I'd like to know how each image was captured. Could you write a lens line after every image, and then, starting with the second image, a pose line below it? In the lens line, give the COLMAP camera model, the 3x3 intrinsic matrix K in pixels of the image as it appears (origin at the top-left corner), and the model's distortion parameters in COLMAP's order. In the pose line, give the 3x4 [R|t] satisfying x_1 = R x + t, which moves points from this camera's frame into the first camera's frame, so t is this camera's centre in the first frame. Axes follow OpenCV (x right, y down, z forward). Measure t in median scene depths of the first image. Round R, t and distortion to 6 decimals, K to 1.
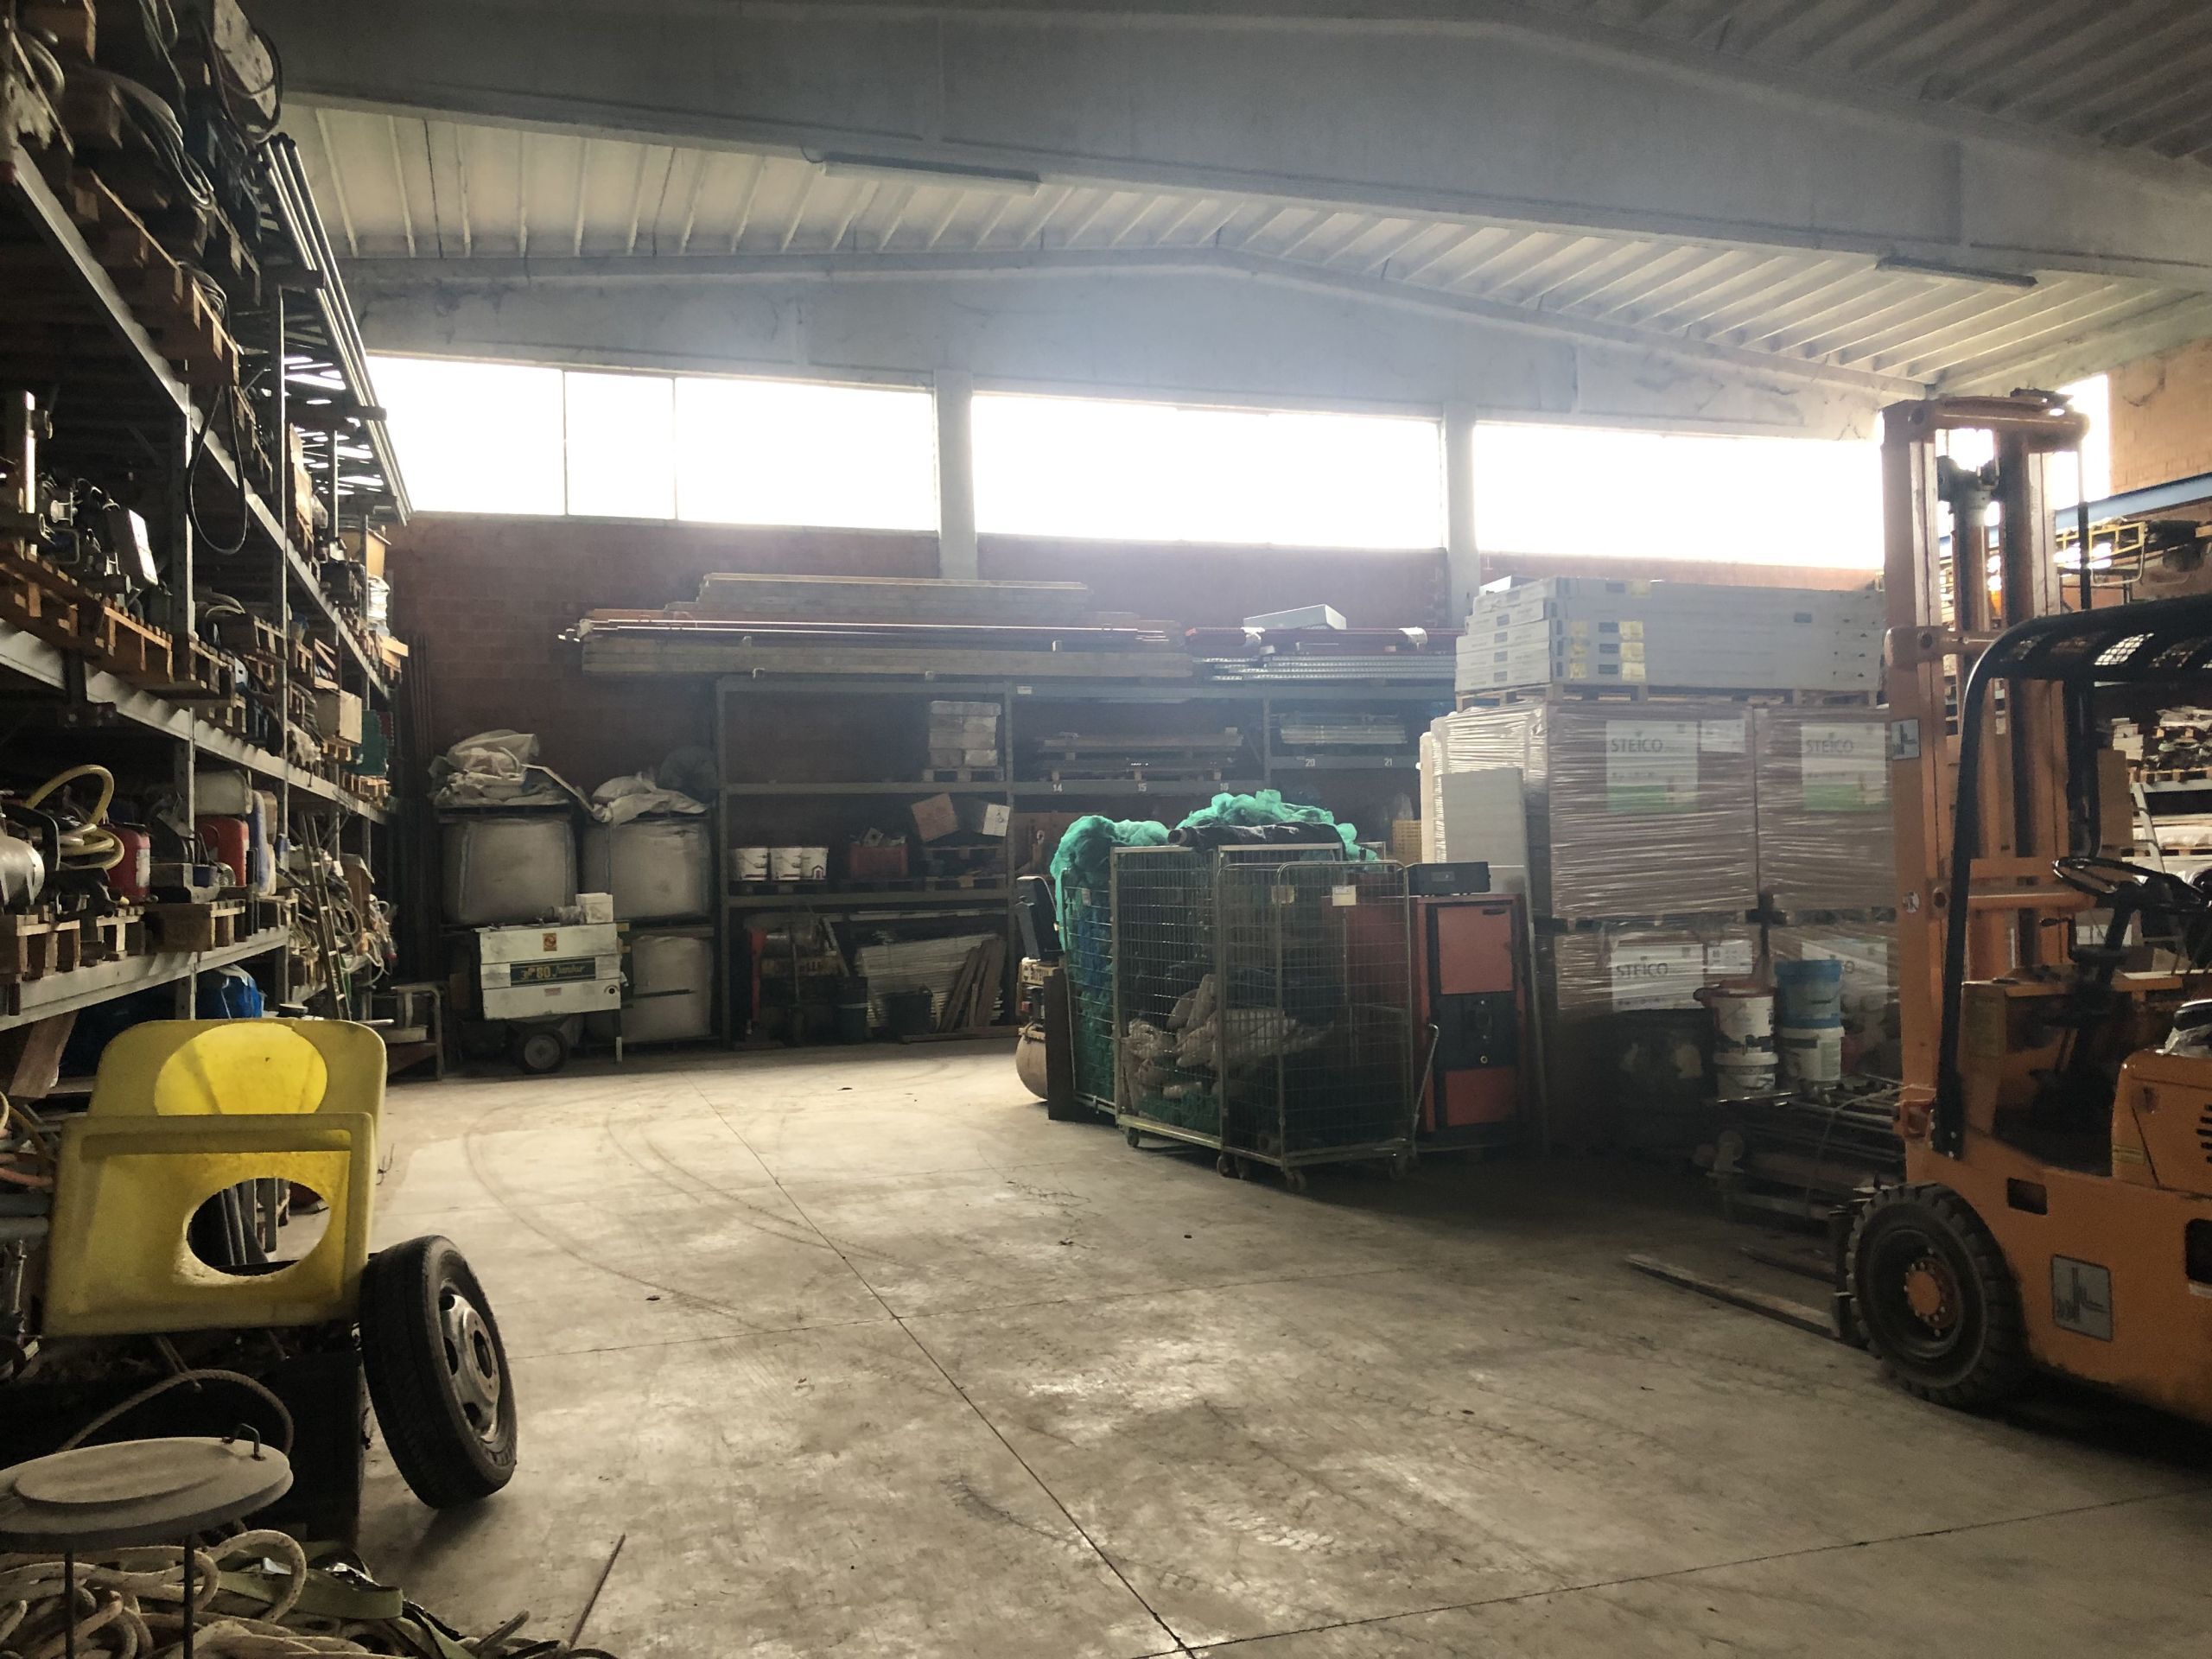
lens RADIAL K [[1800.7, 0, 1104.5], [0, 1800.7, 824.9], [0, 0, 1]] dist [0.009023, 0.001639]
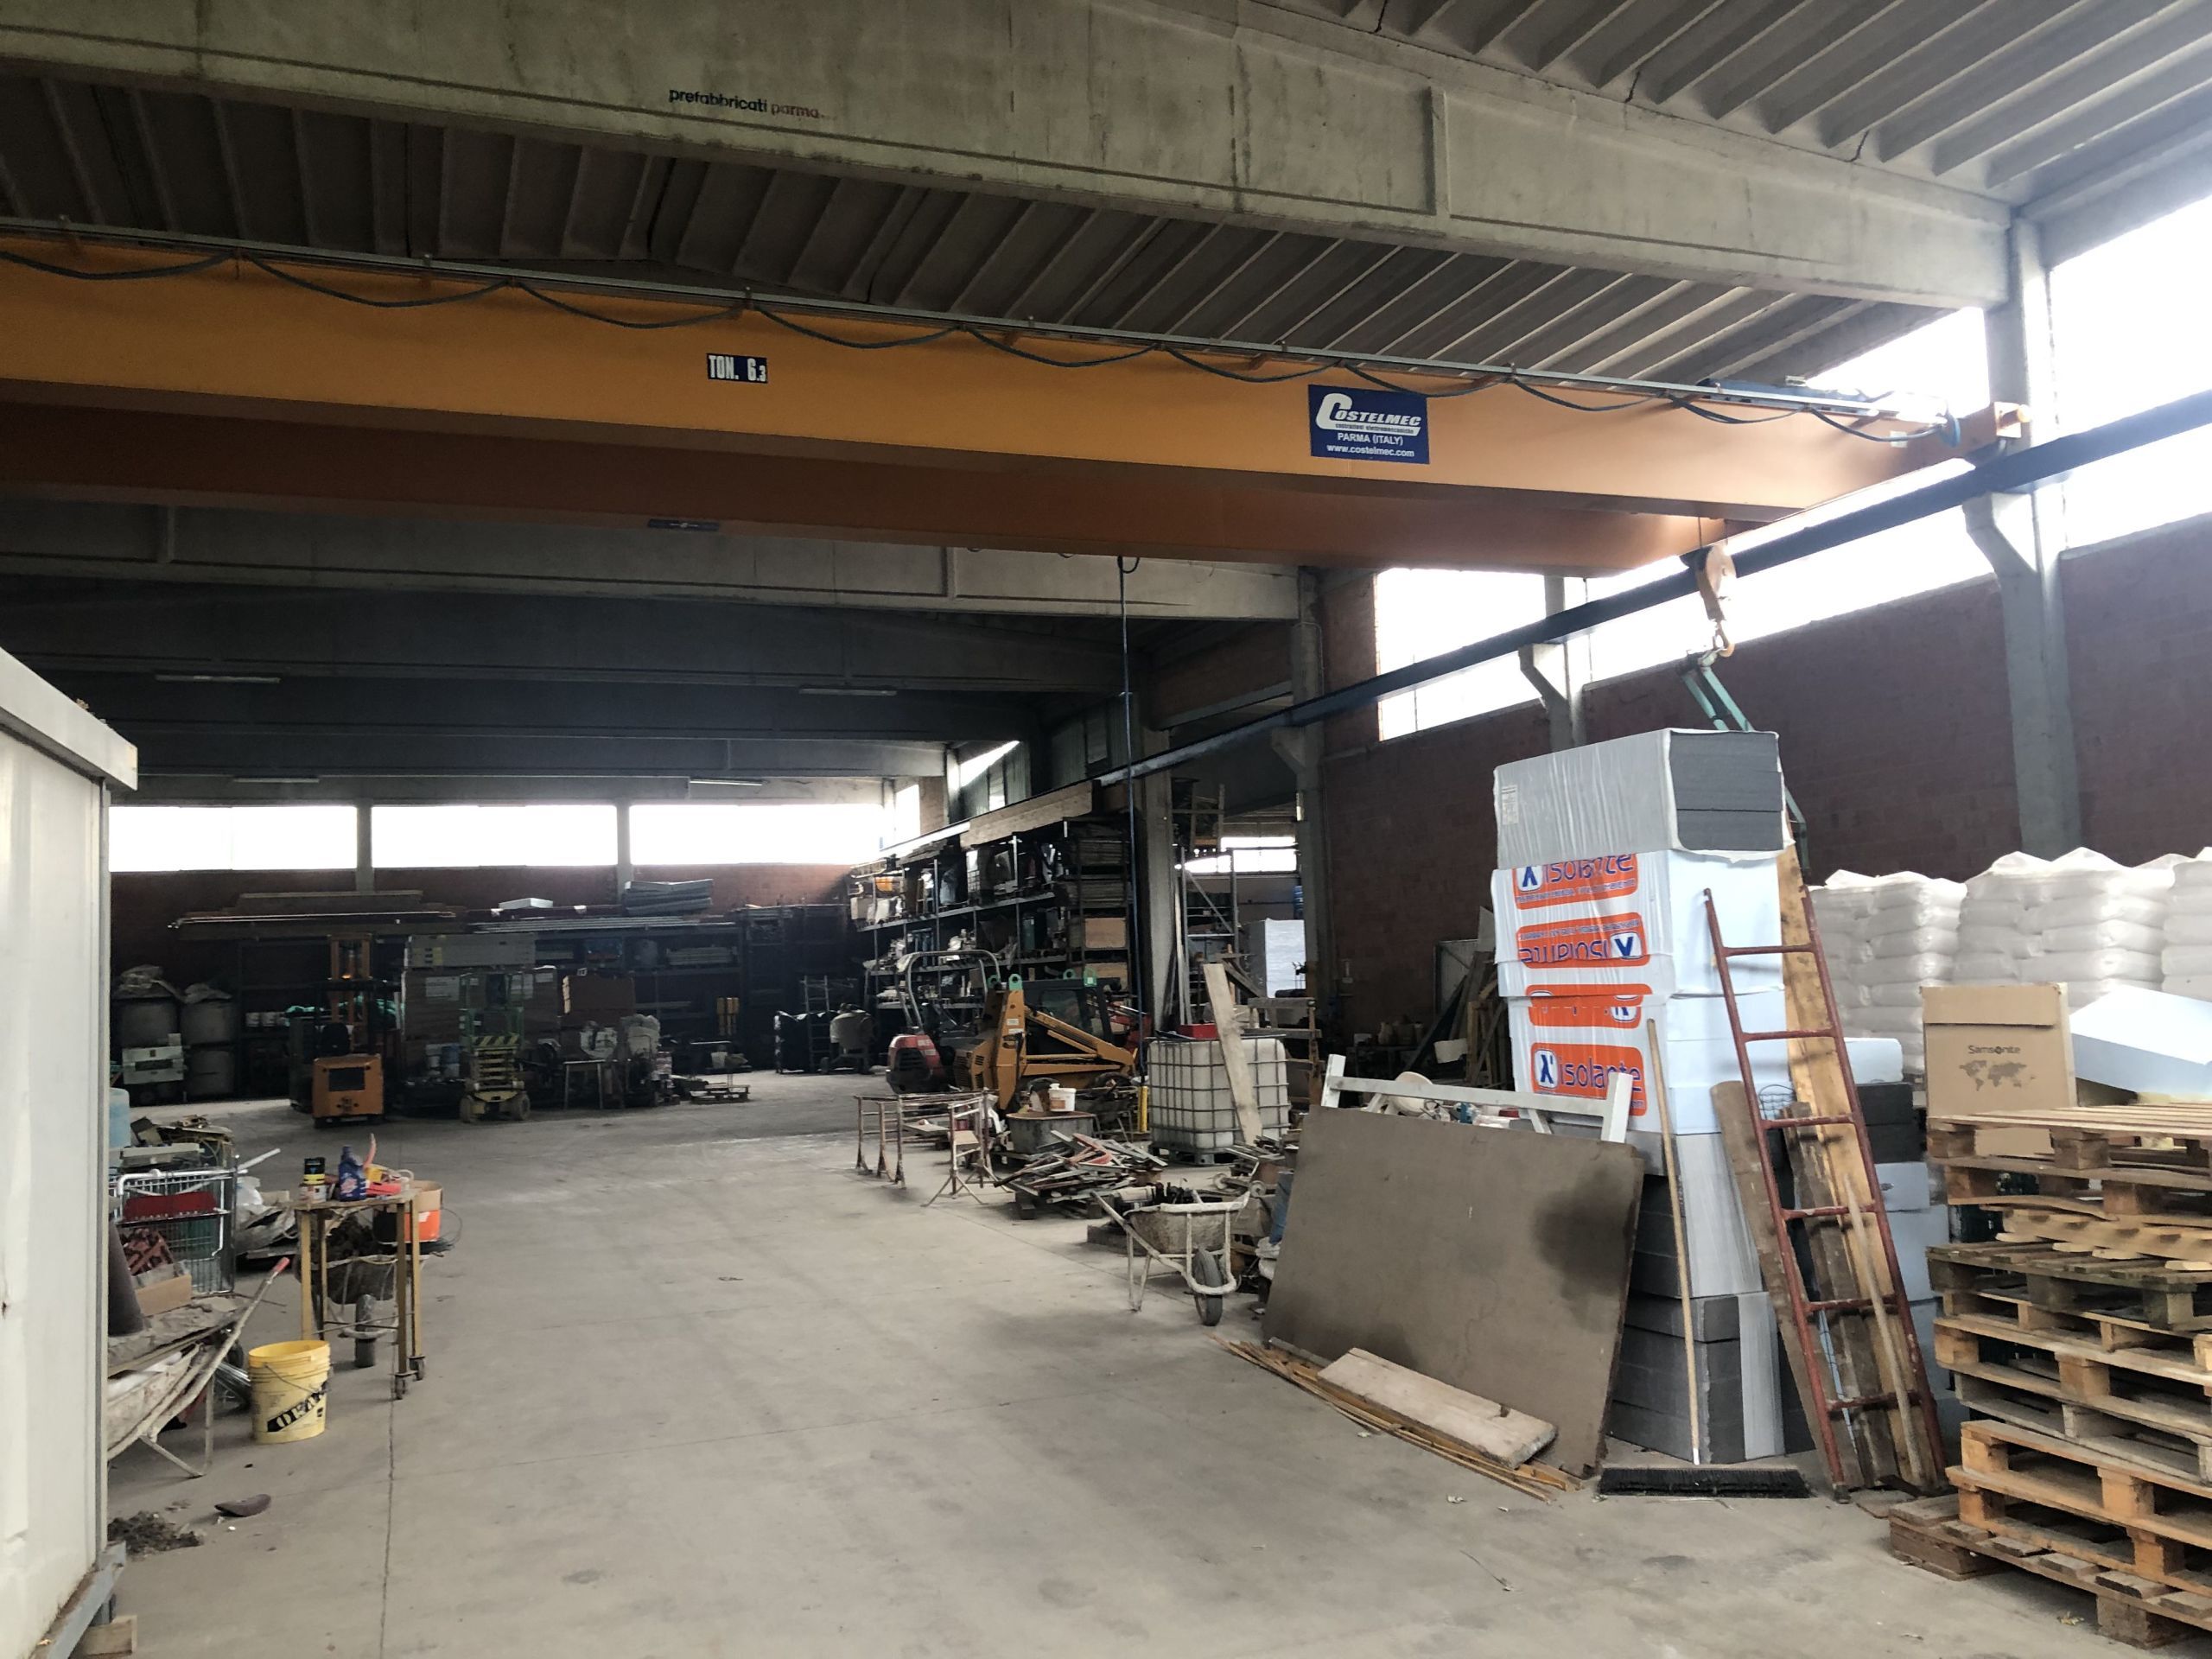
lens RADIAL K [[1800.7, 0, 1105.1], [0, 1800.7, 832.6], [0, 0, 1]] dist [0.009023, 0.001639]
pose [[0.998687, -0.013877, 0.049315, 0.823522], [0.017074, 0.997737, -0.065030, -0.051137], [-0.048301, 0.065787, 0.996664, -1.460106]]
